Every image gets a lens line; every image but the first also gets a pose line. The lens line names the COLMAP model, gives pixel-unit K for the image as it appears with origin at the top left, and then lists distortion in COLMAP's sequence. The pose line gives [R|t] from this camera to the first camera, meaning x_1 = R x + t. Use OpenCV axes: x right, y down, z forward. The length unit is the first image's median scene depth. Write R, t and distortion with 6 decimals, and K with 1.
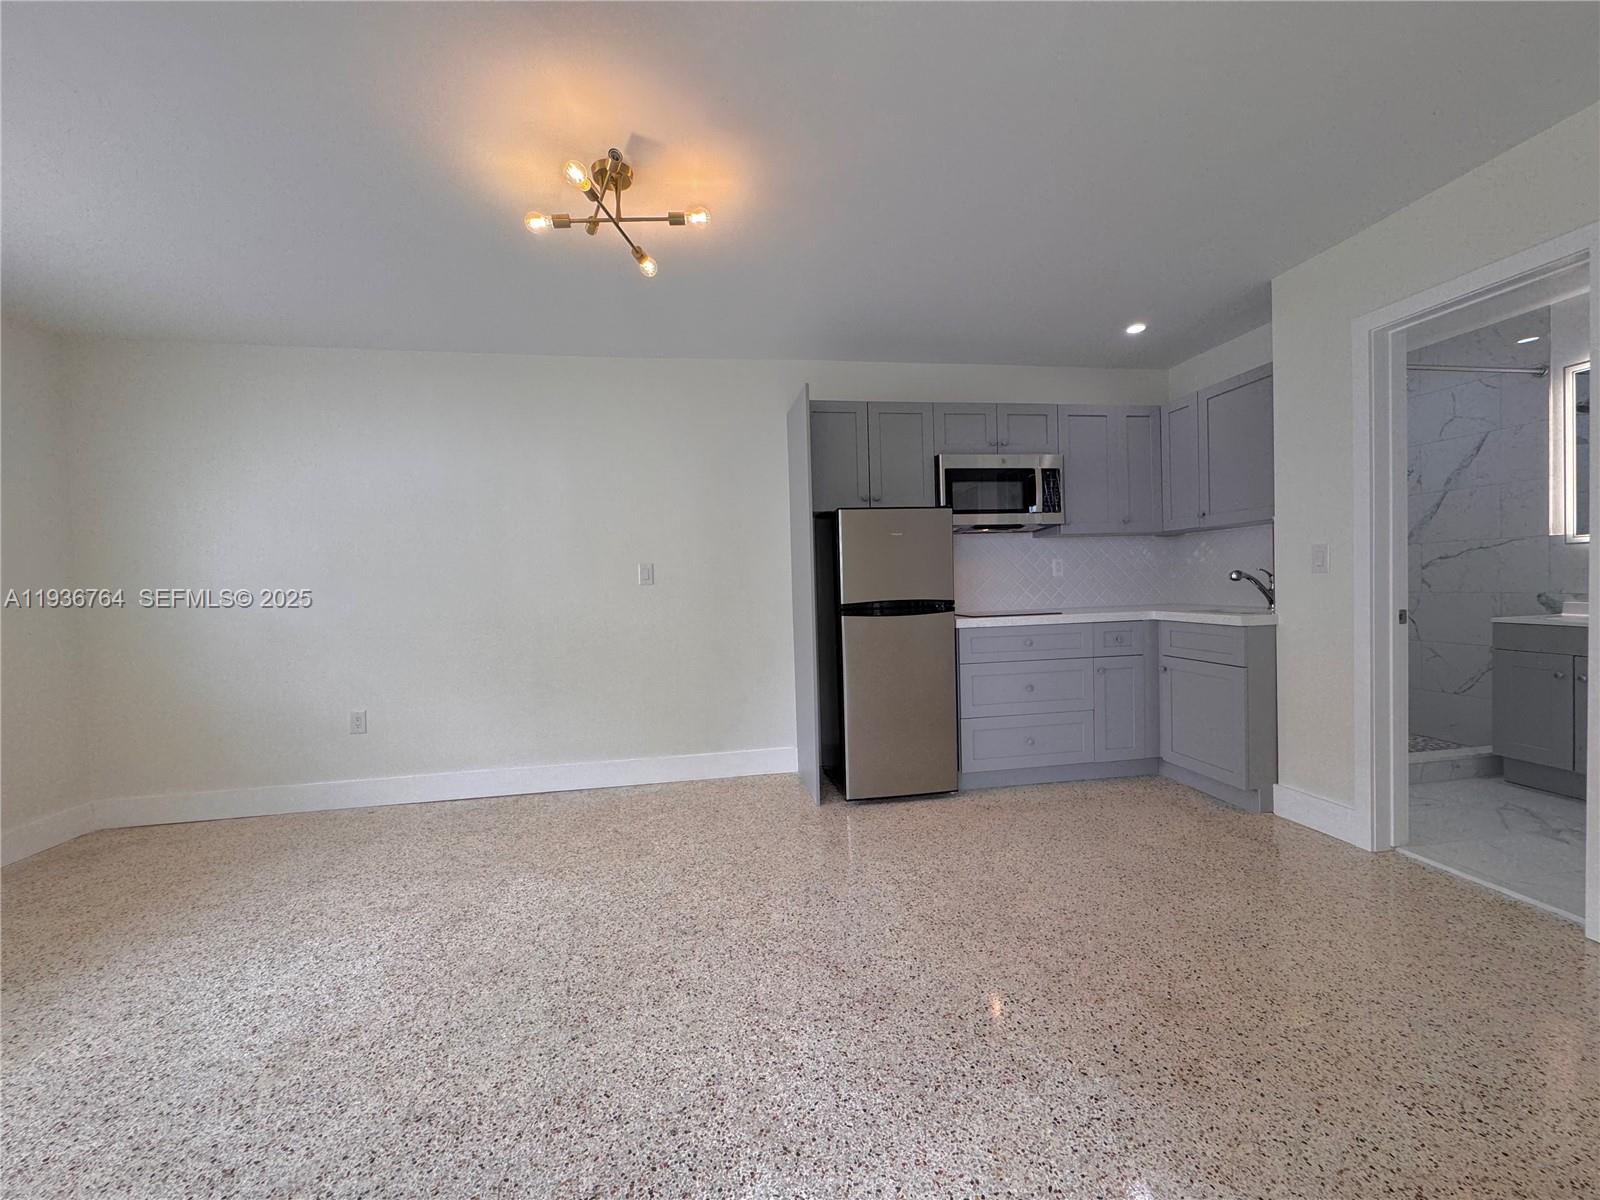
lens RADIAL K [[639.2, 0, 799.1], [0, 639.2, 599.4], [0, 0, 1]] dist [-0.004136, 0.000938]
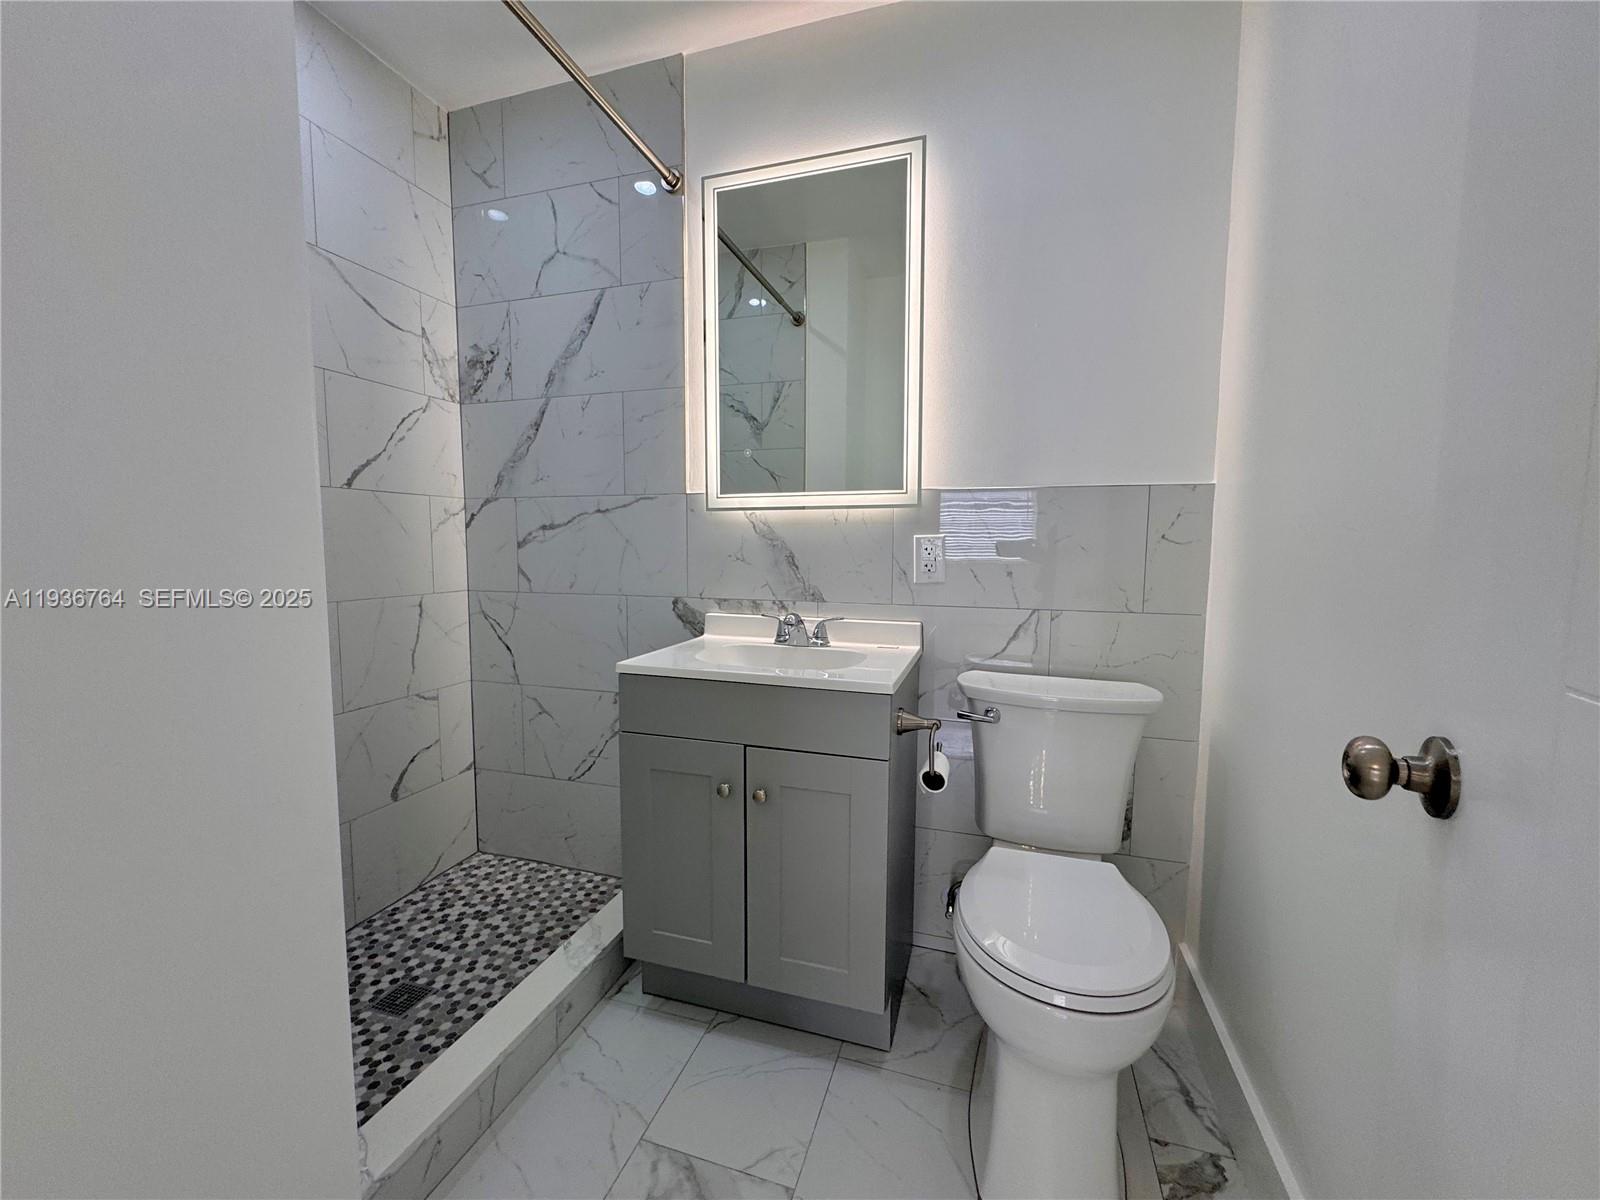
lens RADIAL K [[639.2, 0, 804.8], [0, 639.2, 600.7], [0, 0, 1]] dist [-0.004136, 0.000938]
pose [[0.436948, -0.047147, 0.898250, 0.726623], [0.005847, 0.998753, 0.049578, -0.034830], [-0.899468, -0.016410, 0.436679, 0.669217]]
